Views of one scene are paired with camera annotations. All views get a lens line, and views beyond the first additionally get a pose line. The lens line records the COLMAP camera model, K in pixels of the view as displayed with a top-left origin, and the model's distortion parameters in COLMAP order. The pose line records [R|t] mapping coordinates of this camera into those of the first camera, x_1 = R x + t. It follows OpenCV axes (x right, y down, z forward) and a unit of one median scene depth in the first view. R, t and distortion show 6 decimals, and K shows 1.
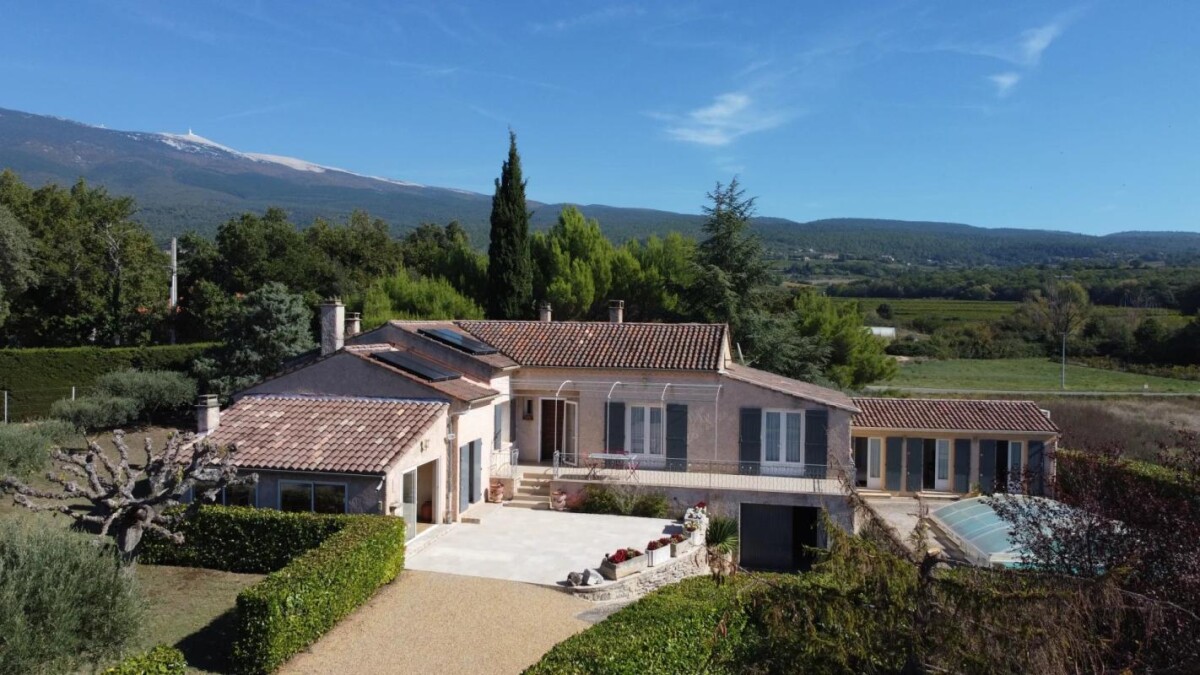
lens RADIAL K [[906.5, 0, 595.4], [0, 906.5, 338.9], [0, 0, 1]] dist [0.001644, -0.000057]
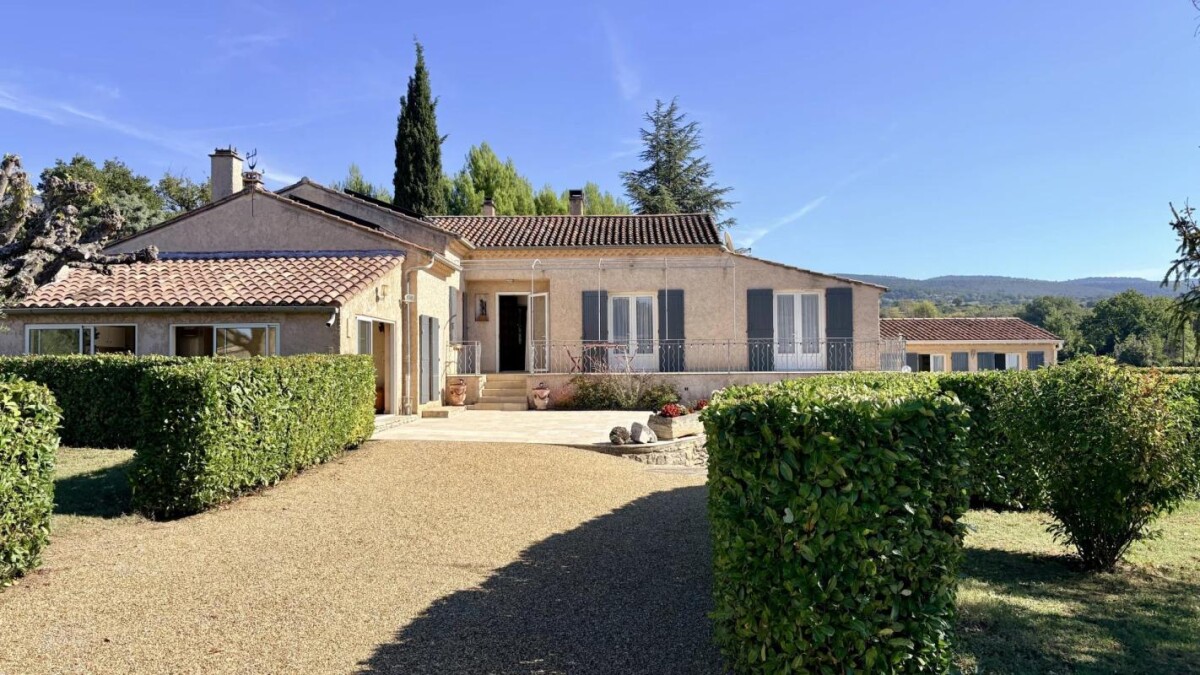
lens RADIAL K [[901.6, 0, 604.6], [0, 901.6, 354.9], [0, 0, 1]] dist [0.047715, -0.049151]
pose [[0.985421, -0.019941, 0.168962, -0.110895], [0.025748, 0.999148, -0.032247, 0.159563], [-0.168175, 0.036127, 0.985095, 0.210362]]
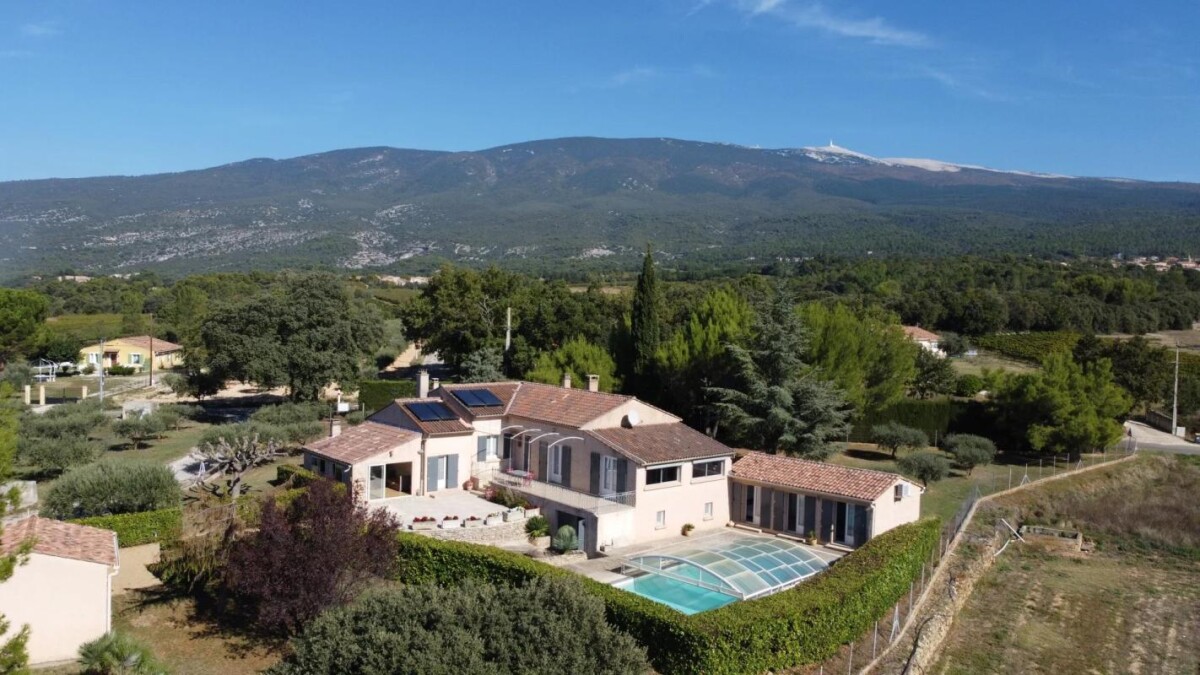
lens RADIAL K [[906.5, 0, 595.4], [0, 906.5, 338.9], [0, 0, 1]] dist [0.001644, -0.000057]
pose [[0.784782, 0.029882, -0.619051, 1.150966], [-0.031553, 0.999468, 0.008244, -0.137806], [0.618968, 0.013063, 0.785308, -0.249311]]
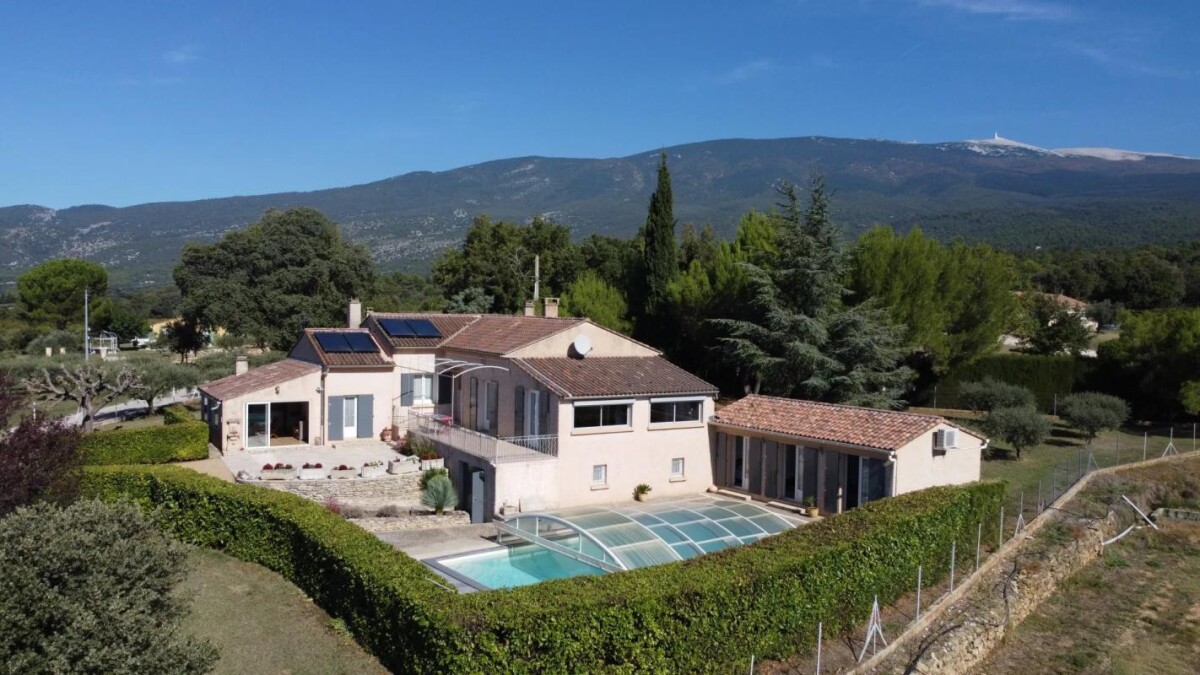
lens RADIAL K [[906.5, 0, 595.4], [0, 906.5, 338.9], [0, 0, 1]] dist [0.001644, -0.000057]
pose [[0.674295, 0.024000, -0.738072, 1.111256], [-0.026504, 0.999614, 0.008291, 0.000213], [0.737986, 0.013971, 0.674671, 0.275817]]
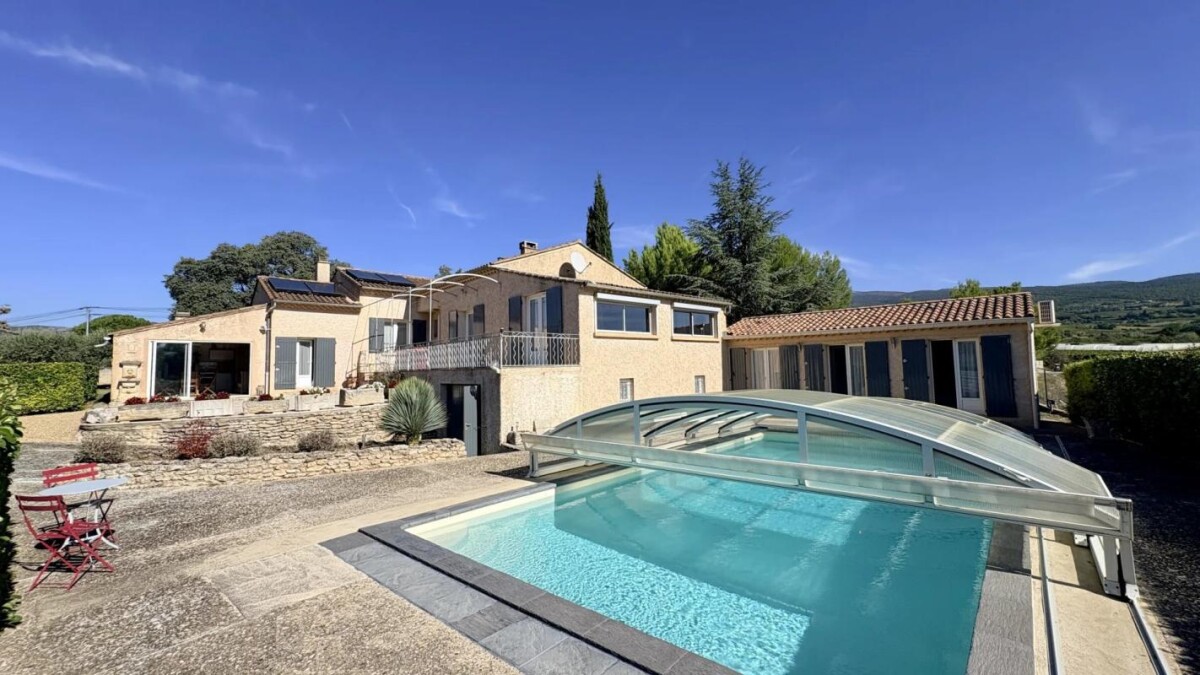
lens RADIAL K [[479.2, 0, 599.2], [0, 479.2, 334.9], [0, 0, 1]] dist [0.000083, 0.000030]
pose [[0.805294, -0.072644, -0.588409, 0.546590], [0.017036, 0.994891, -0.099512, 0.169480], [0.592631, 0.070112, 0.802417, 0.643584]]
